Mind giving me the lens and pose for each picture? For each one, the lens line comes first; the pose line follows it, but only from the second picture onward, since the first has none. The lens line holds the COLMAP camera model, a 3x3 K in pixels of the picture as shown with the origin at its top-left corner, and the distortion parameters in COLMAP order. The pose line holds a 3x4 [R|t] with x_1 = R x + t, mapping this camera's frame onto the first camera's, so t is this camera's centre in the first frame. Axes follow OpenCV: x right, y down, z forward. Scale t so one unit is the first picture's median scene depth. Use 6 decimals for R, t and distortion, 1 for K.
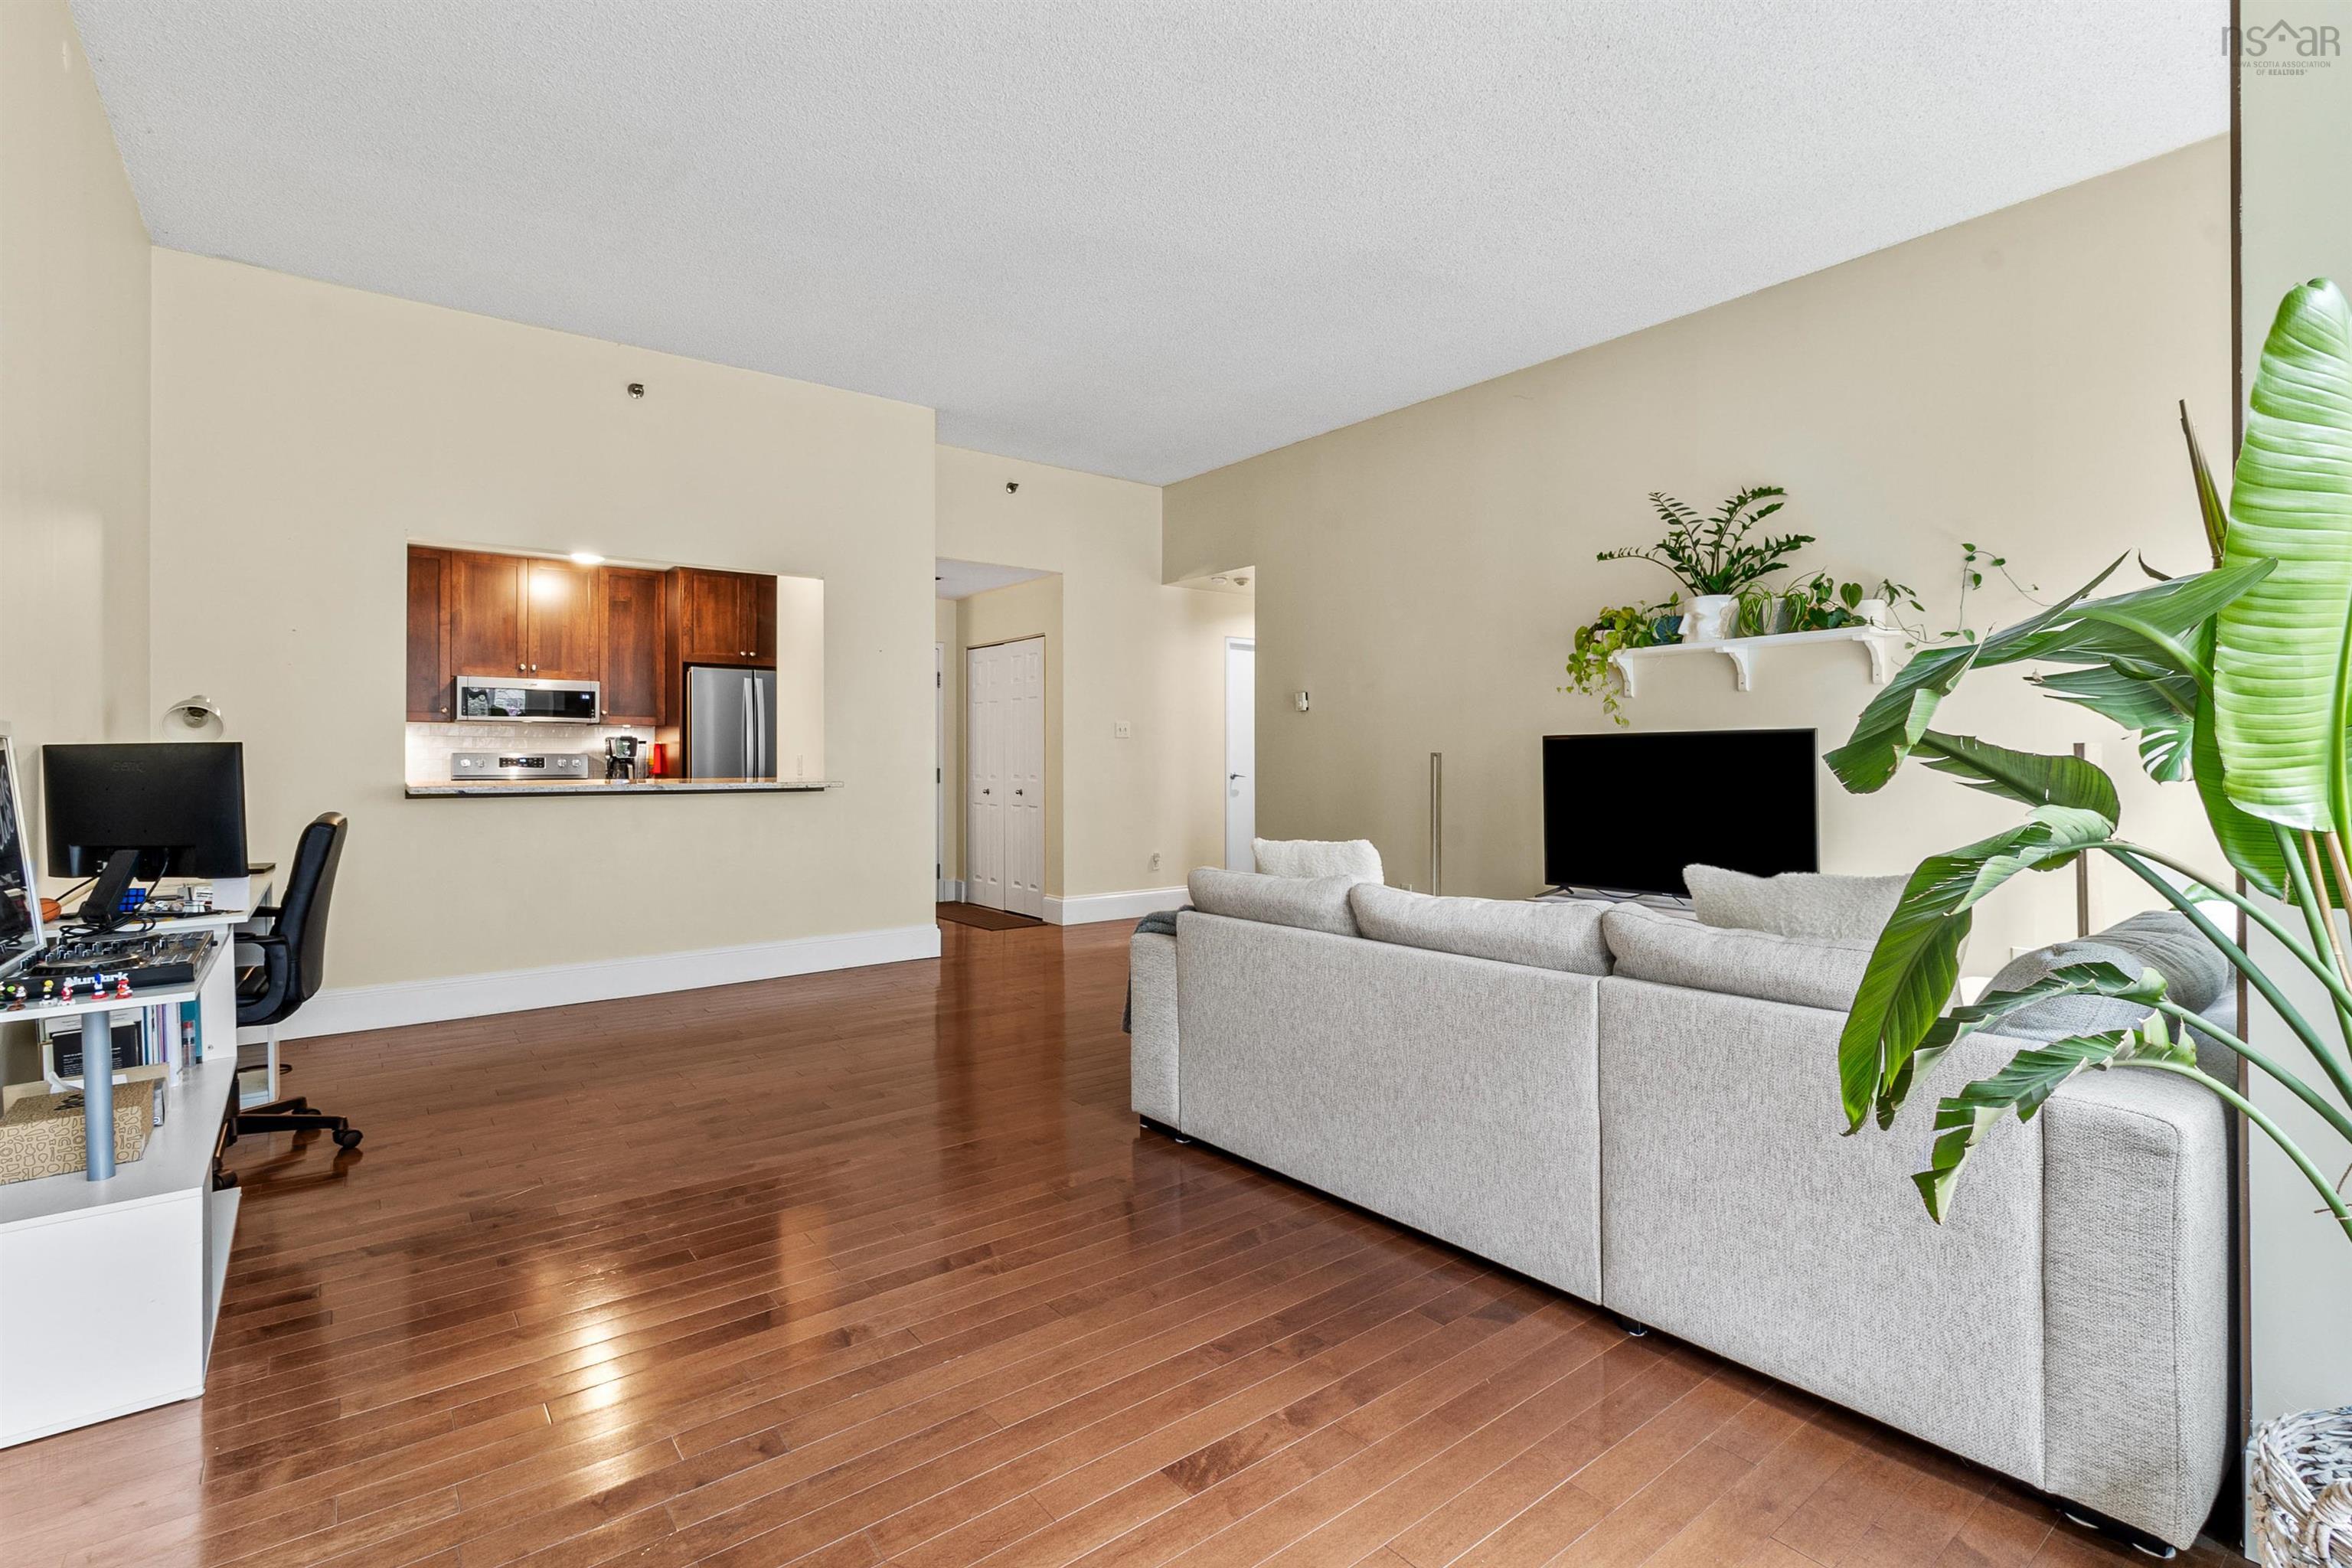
lens RADIAL K [[1093.1, 0, 1170.1], [0, 1093.1, 762.4], [0, 0, 1]] dist [0.000943, -0.000518]
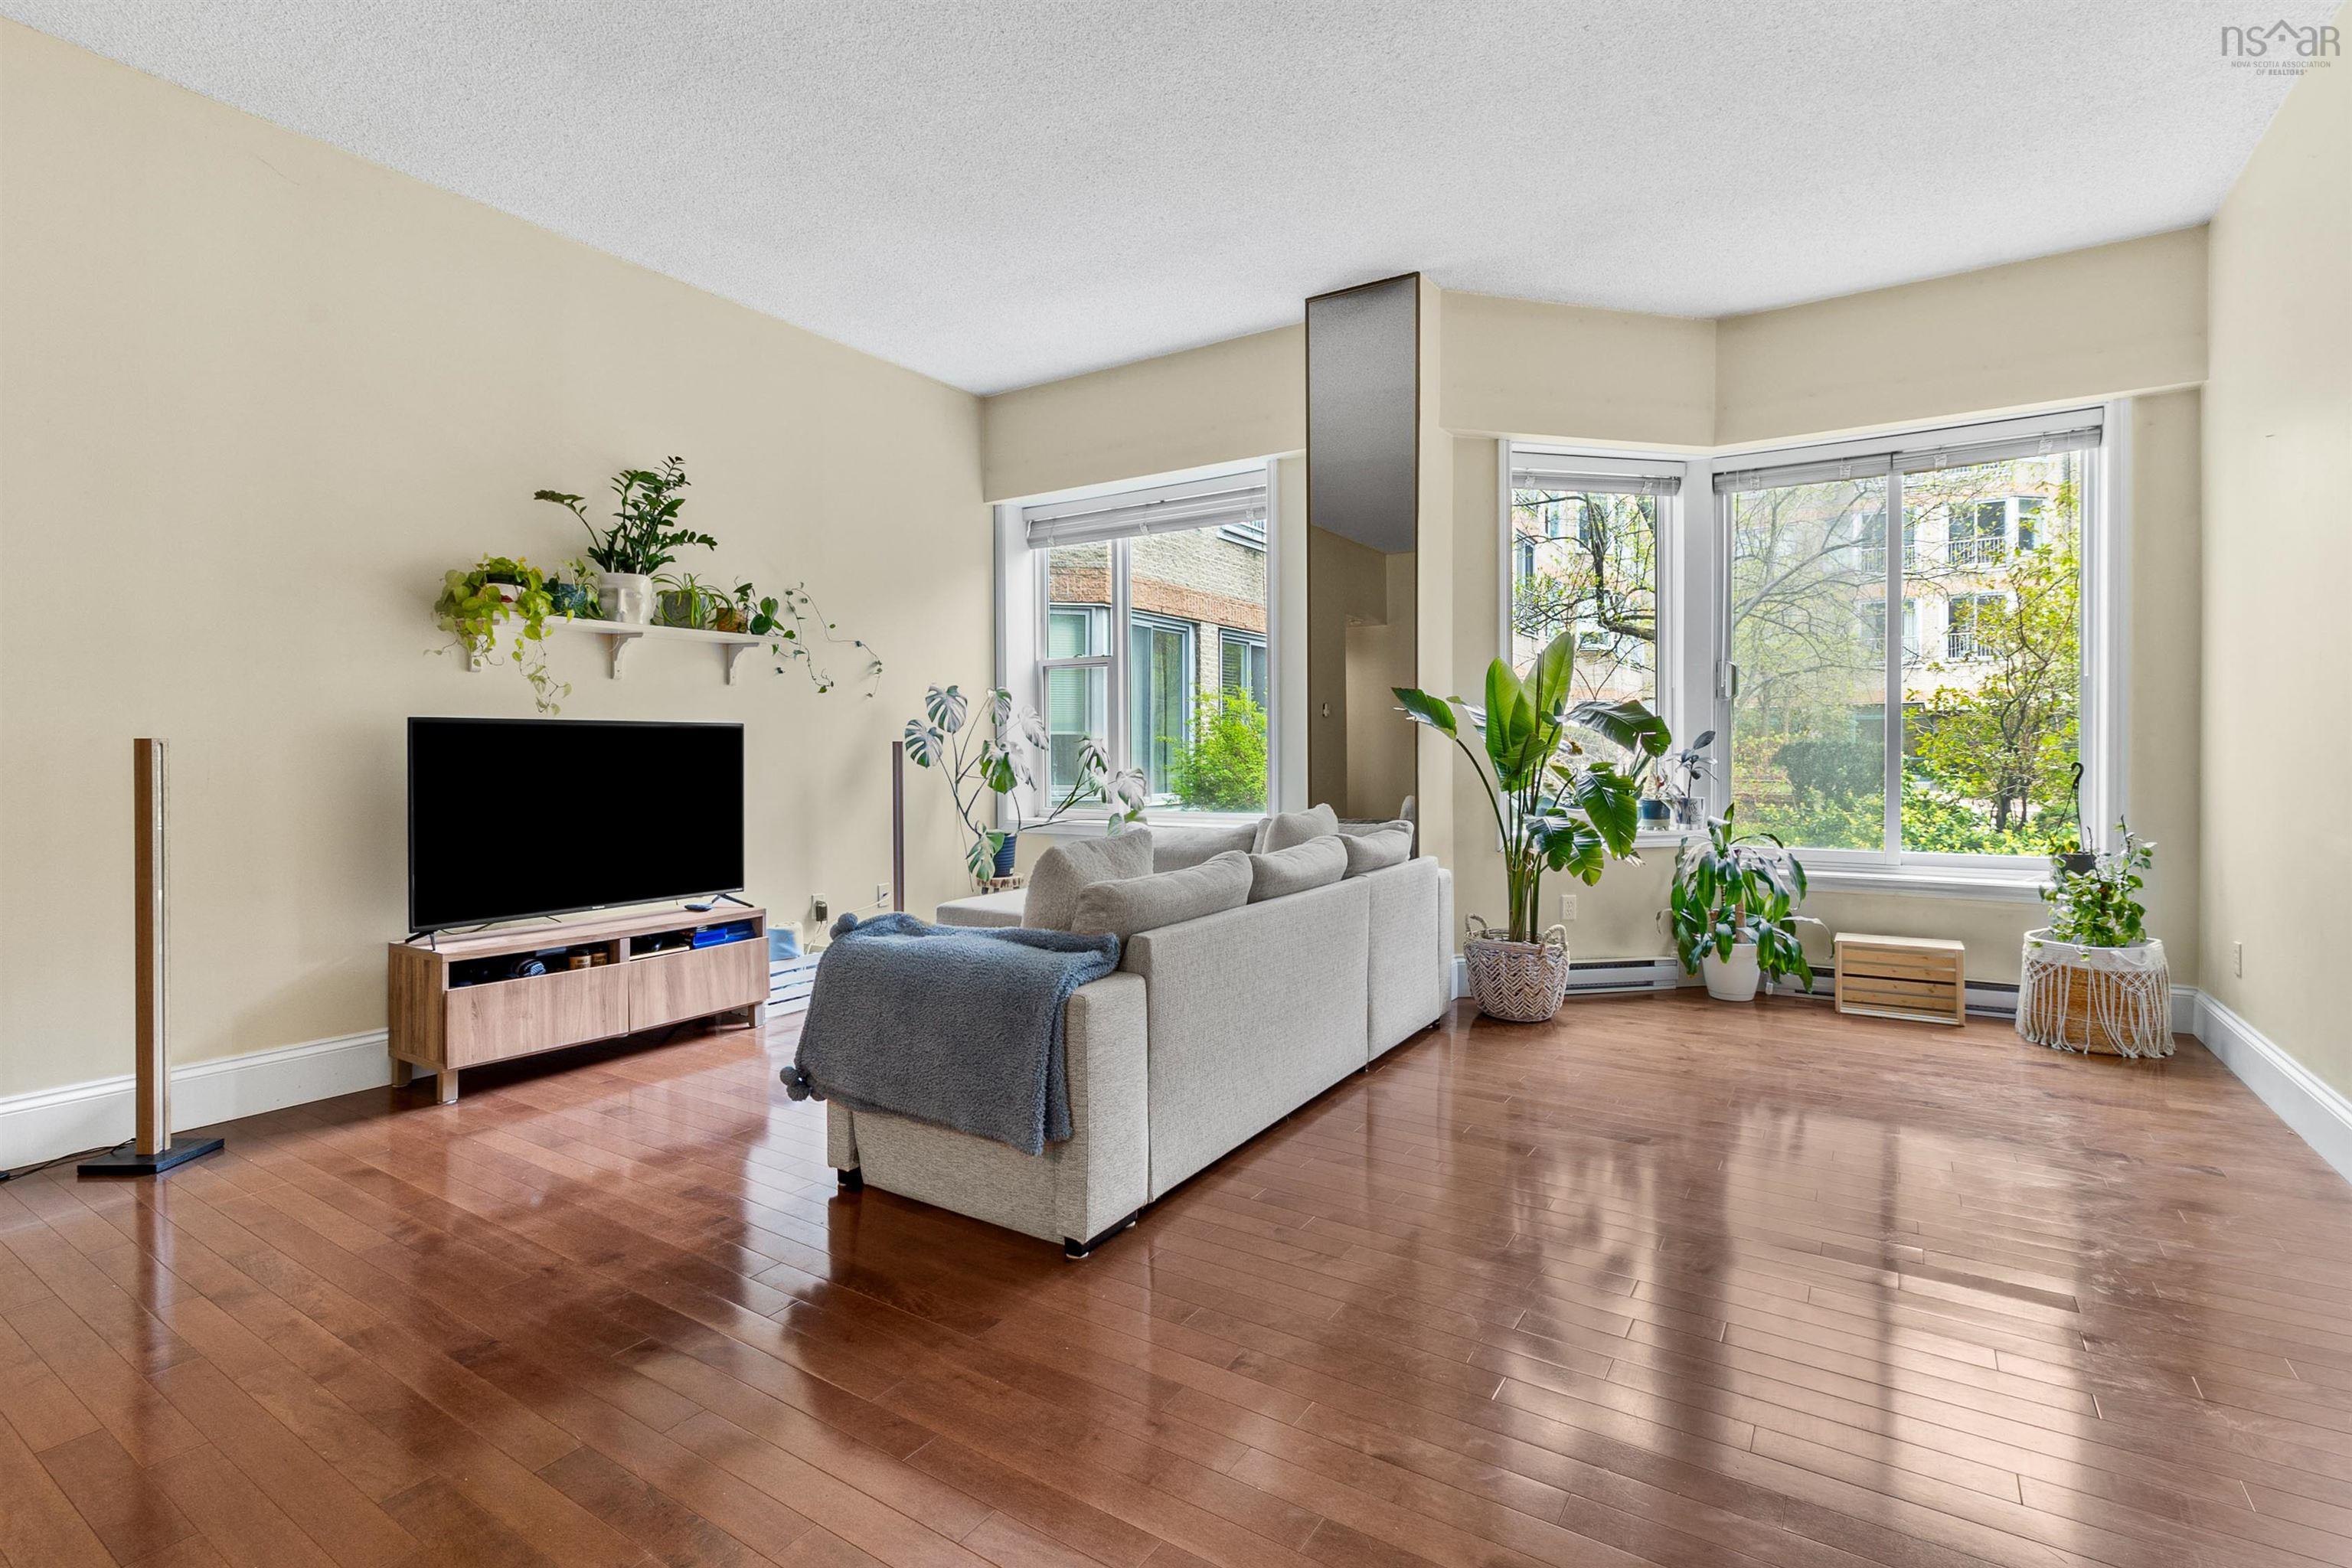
lens RADIAL K [[1093.1, 0, 1195.2], [0, 1093.1, 760.9], [0, 0, 1]] dist [0.000943, -0.000518]
pose [[-0.352673, -0.002870, 0.935742, -0.506304], [0.014475, 0.999859, 0.008522, 0.002222], [-0.935635, 0.016550, -0.352581, 0.841631]]
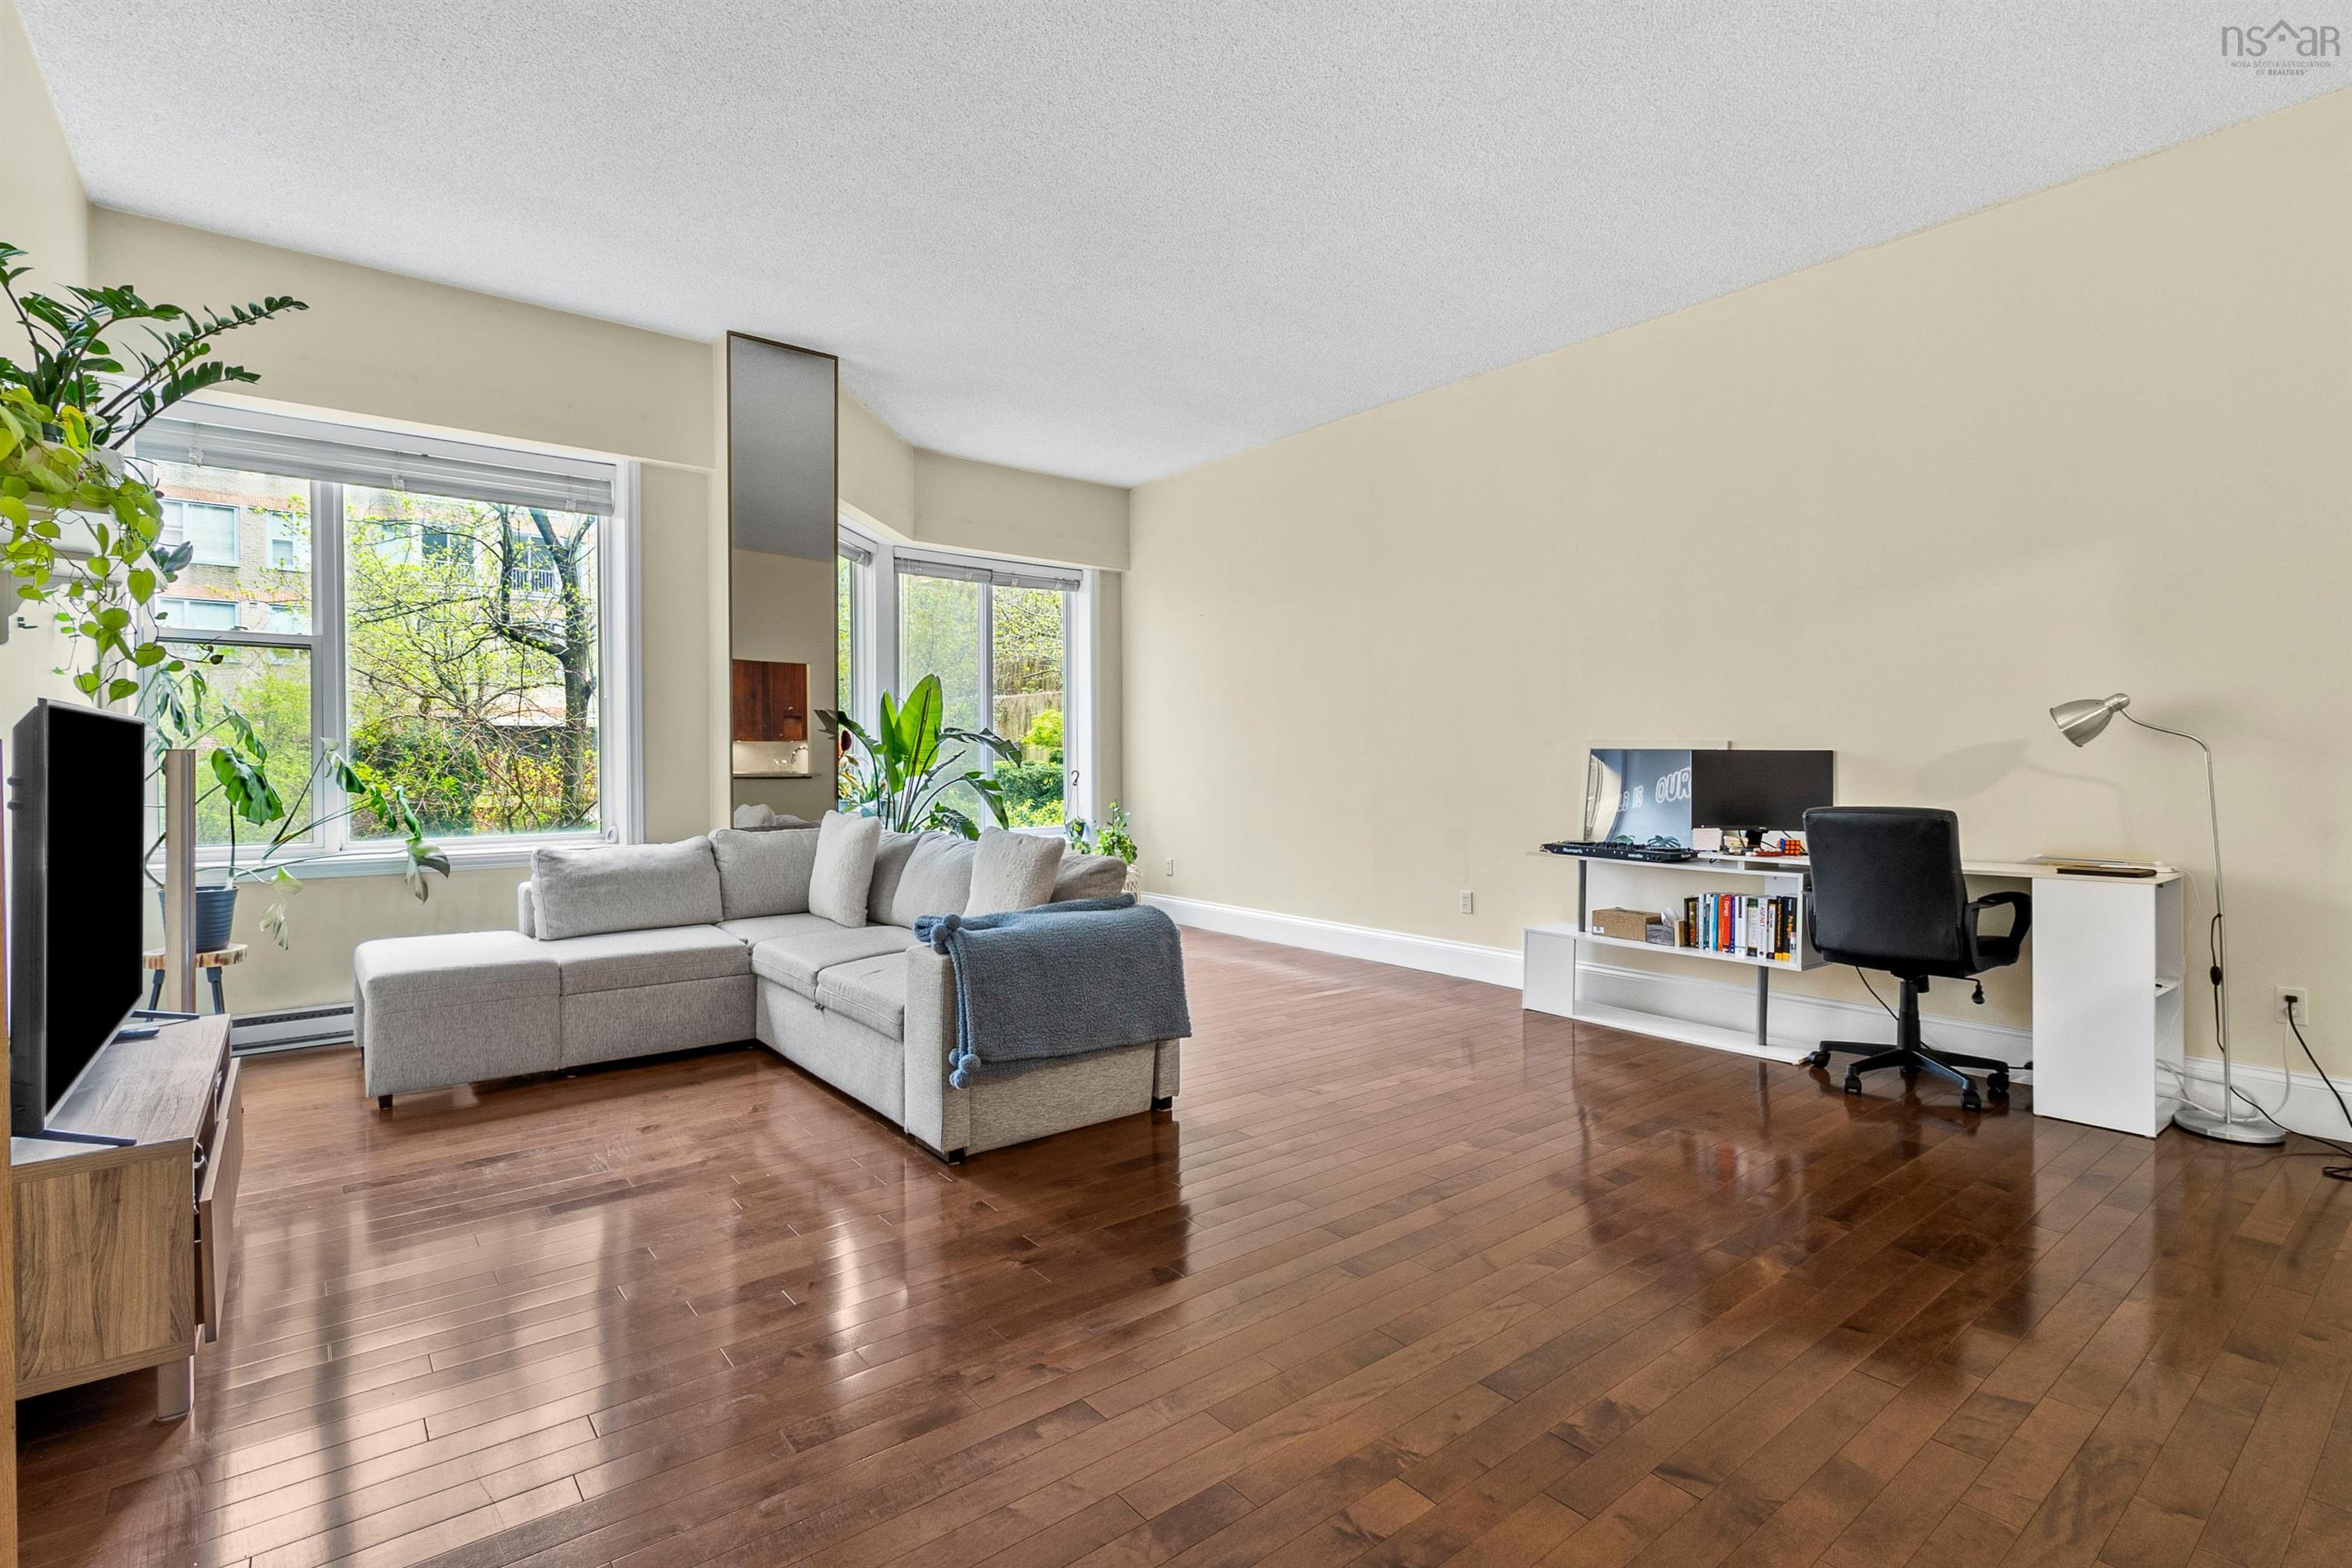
lens RADIAL K [[1093.1, 0, 1181.7], [0, 1093.1, 777.7], [0, 0, 1]] dist [0.000943, -0.000518]
pose [[-0.999354, 0.006698, -0.035306, 0.001510], [0.005760, 0.999630, 0.026601, -0.009050], [0.035471, 0.026380, -0.999022, 1.453209]]
